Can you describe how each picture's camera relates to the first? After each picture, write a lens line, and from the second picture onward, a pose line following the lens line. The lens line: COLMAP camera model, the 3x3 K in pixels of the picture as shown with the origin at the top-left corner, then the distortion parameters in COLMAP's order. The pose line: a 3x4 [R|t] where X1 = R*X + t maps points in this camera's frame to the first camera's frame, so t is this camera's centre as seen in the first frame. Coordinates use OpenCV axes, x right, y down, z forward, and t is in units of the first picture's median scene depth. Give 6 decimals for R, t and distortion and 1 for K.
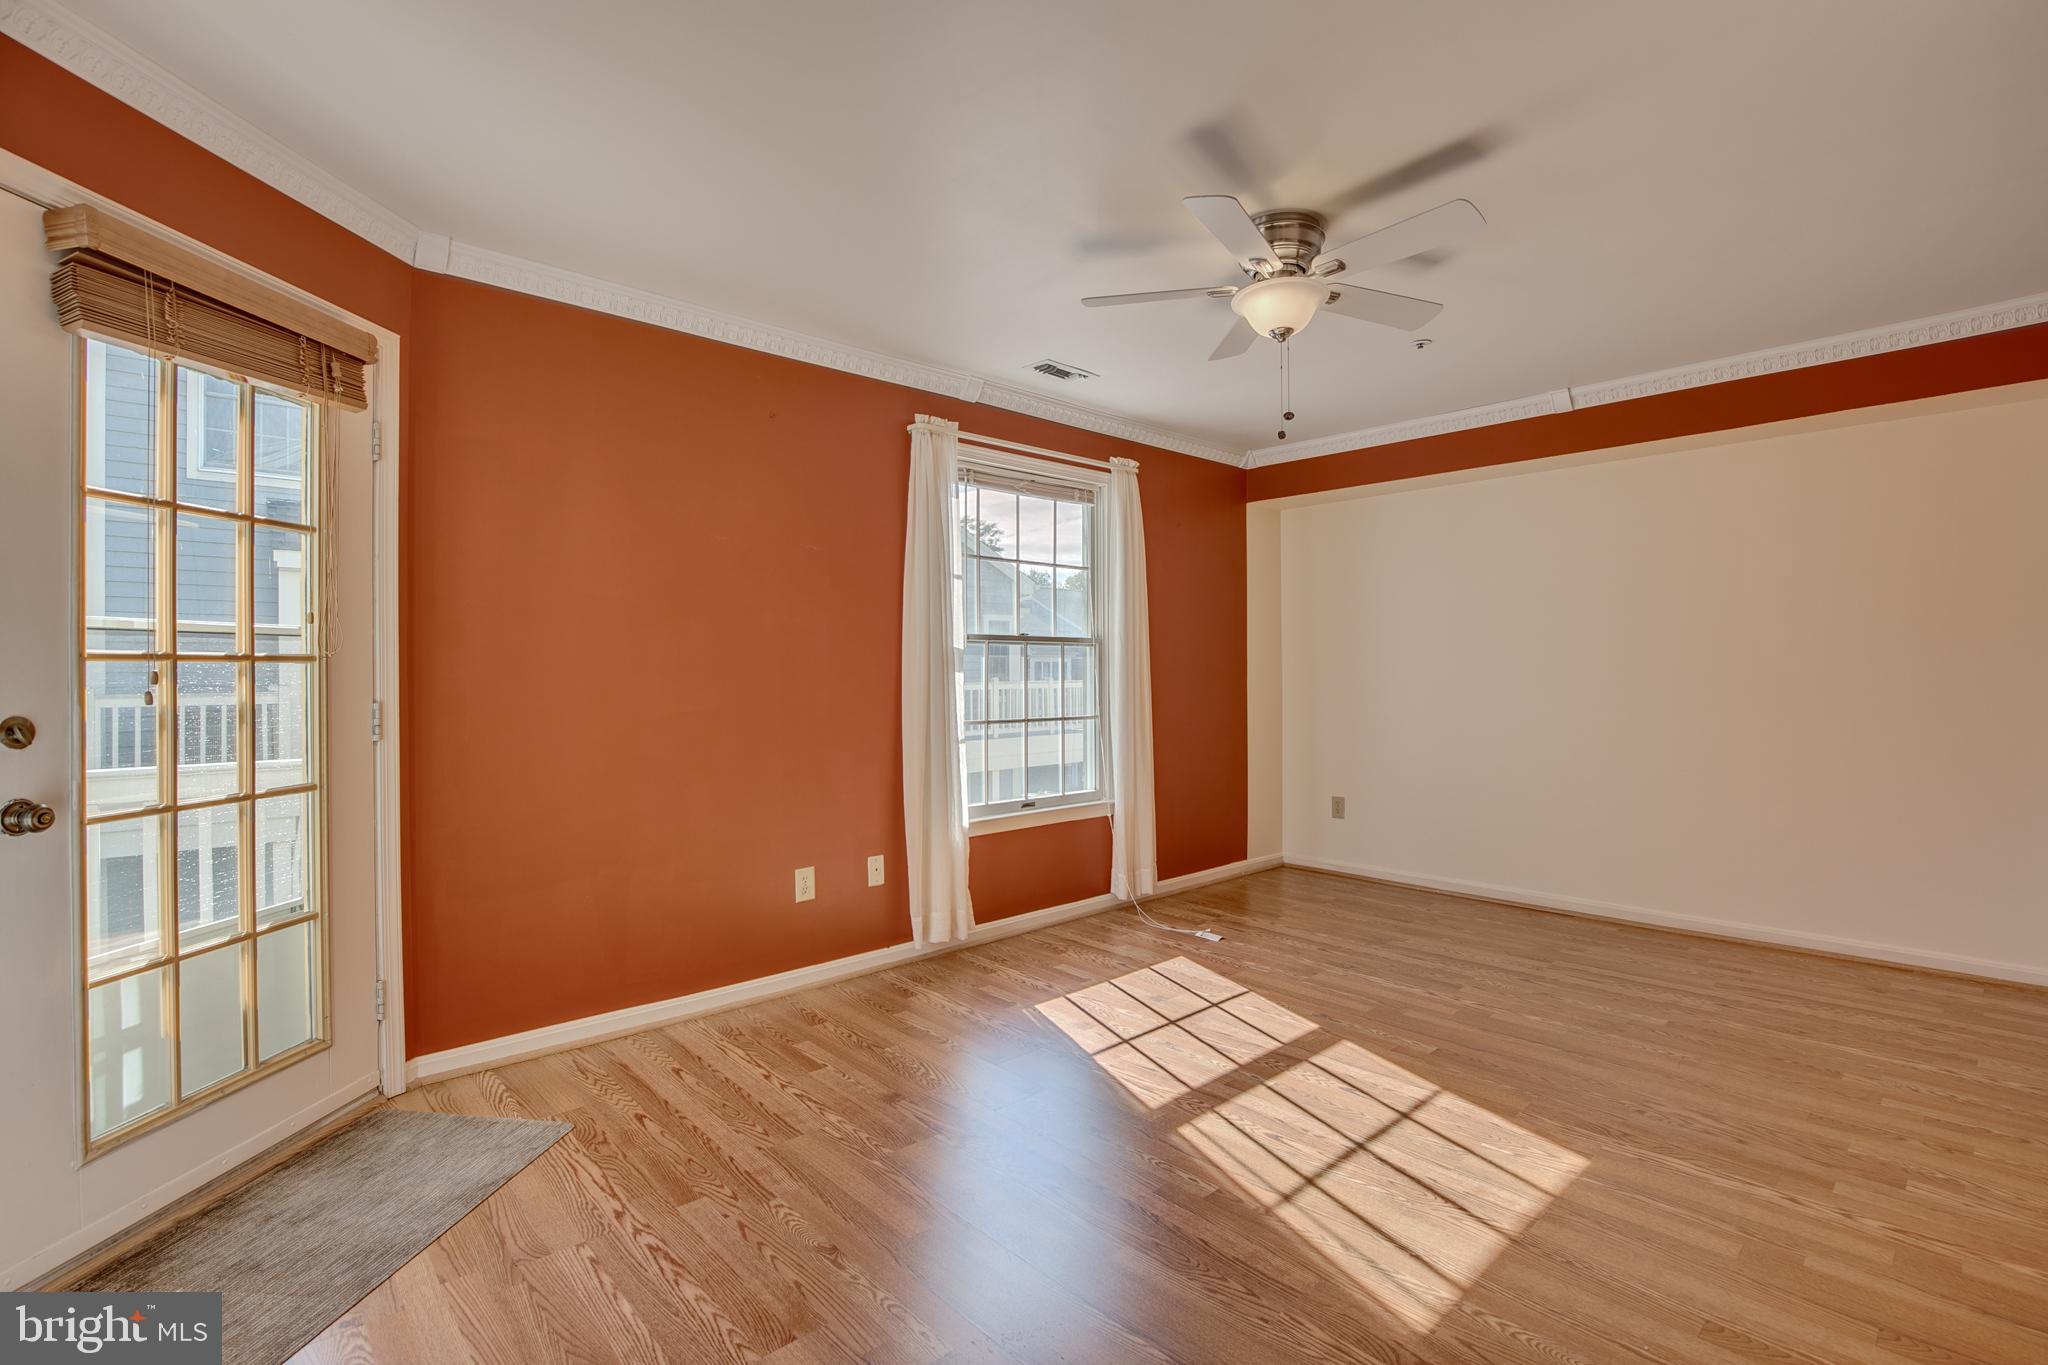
lens RADIAL K [[932.3, 0, 1040.7], [0, 932.3, 674.9], [0, 0, 1]] dist [-0.035762, 0.006825]
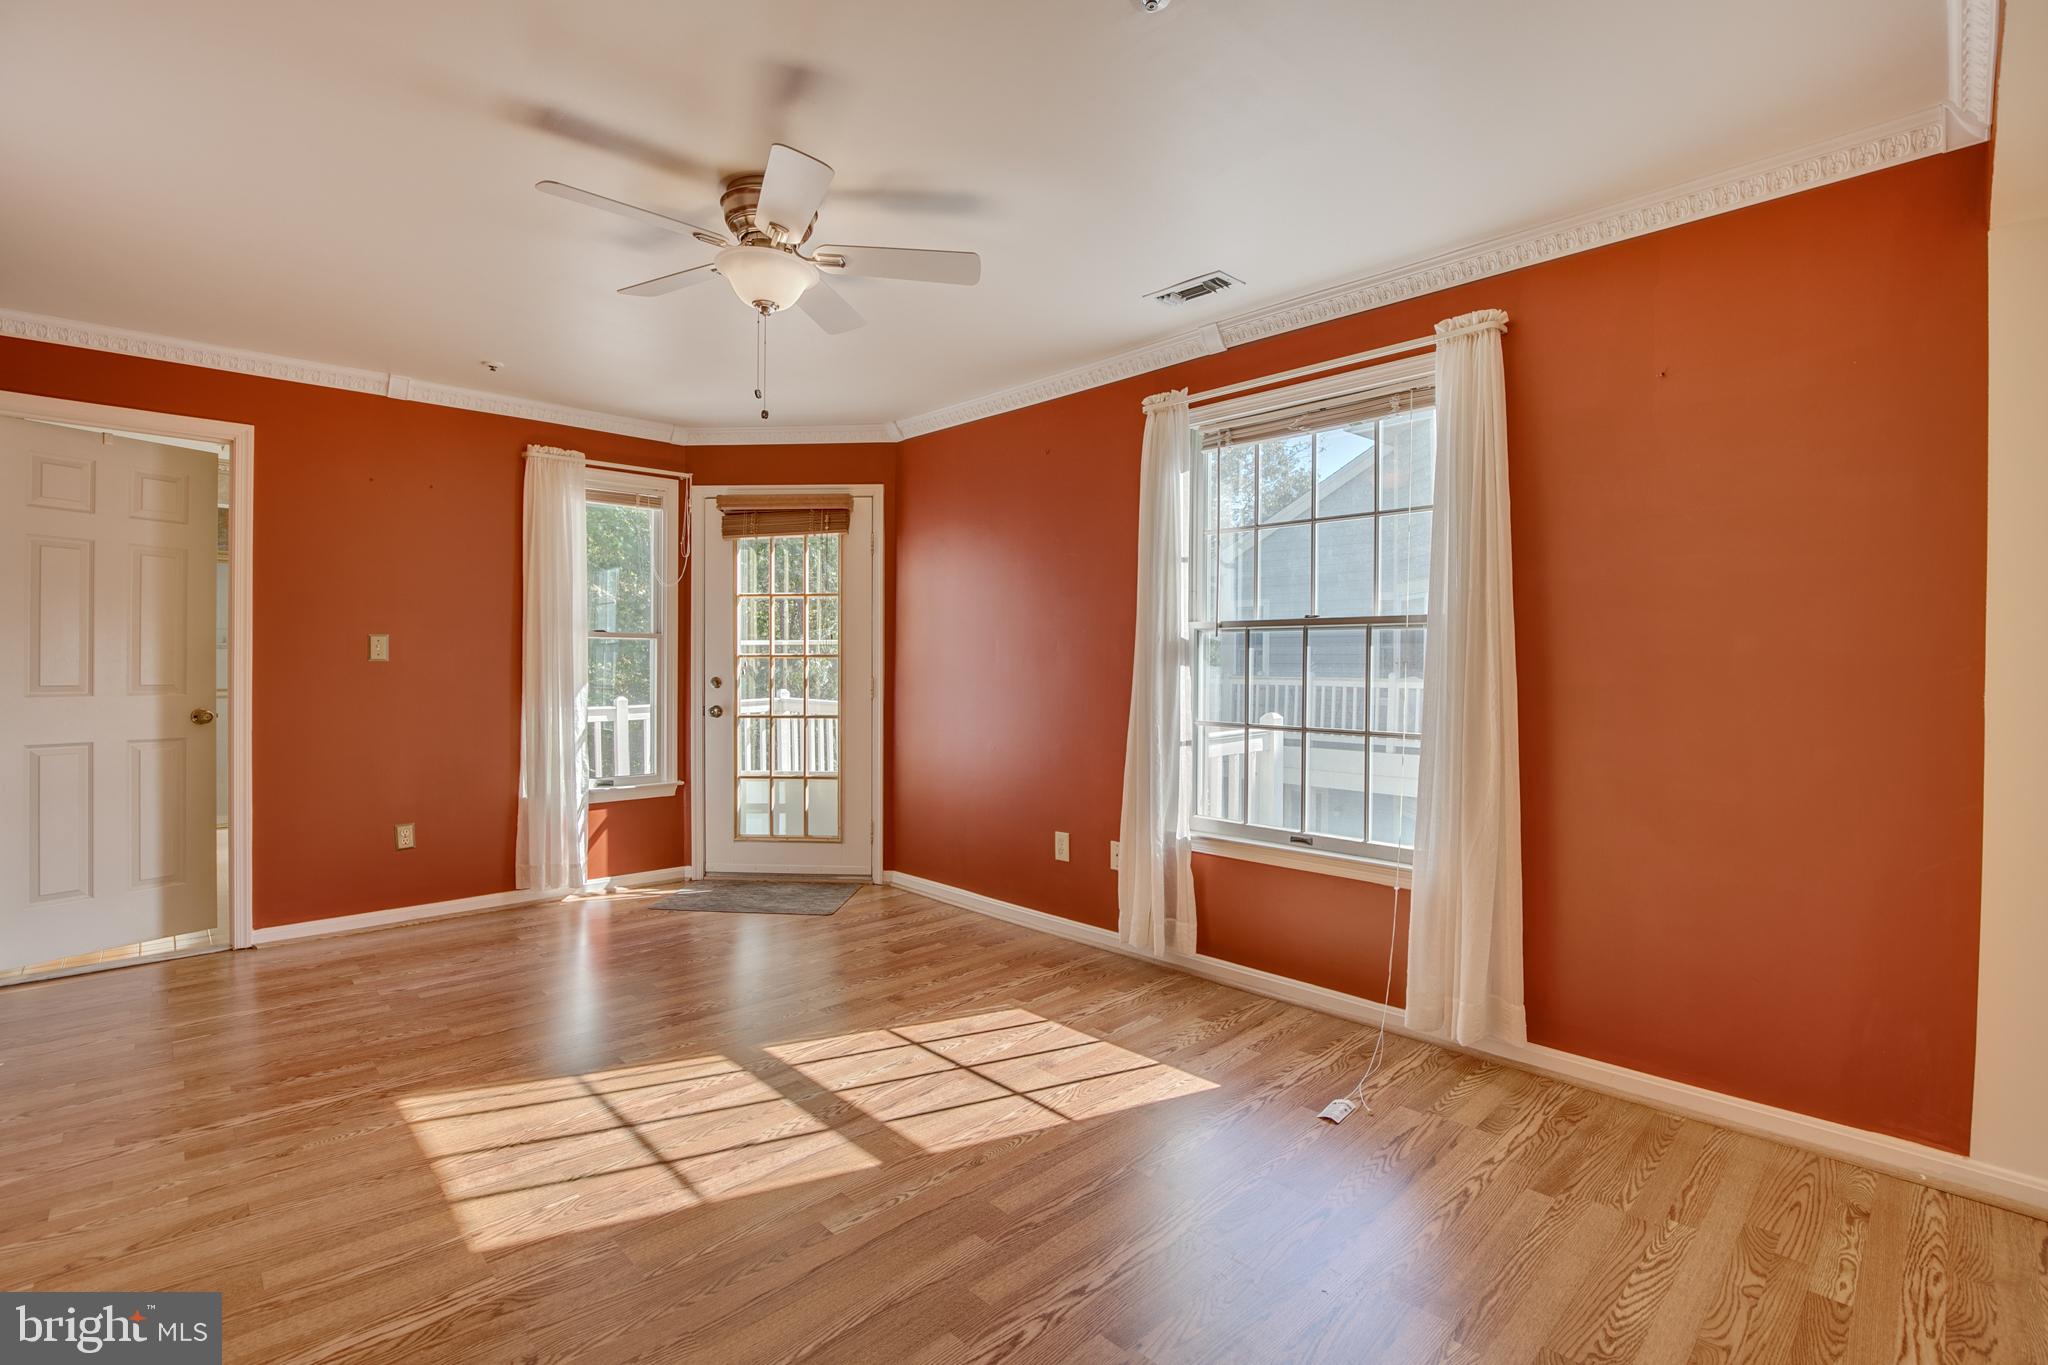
lens RADIAL K [[932.3, 0, 1040.7], [0, 932.3, 674.9], [0, 0, 1]] dist [-0.035762, 0.006825]
pose [[0.028236, 0.019492, -0.999411, 1.037803], [-0.003373, 0.999806, 0.019405, -0.014269], [0.999596, 0.002823, 0.028297, 1.072627]]
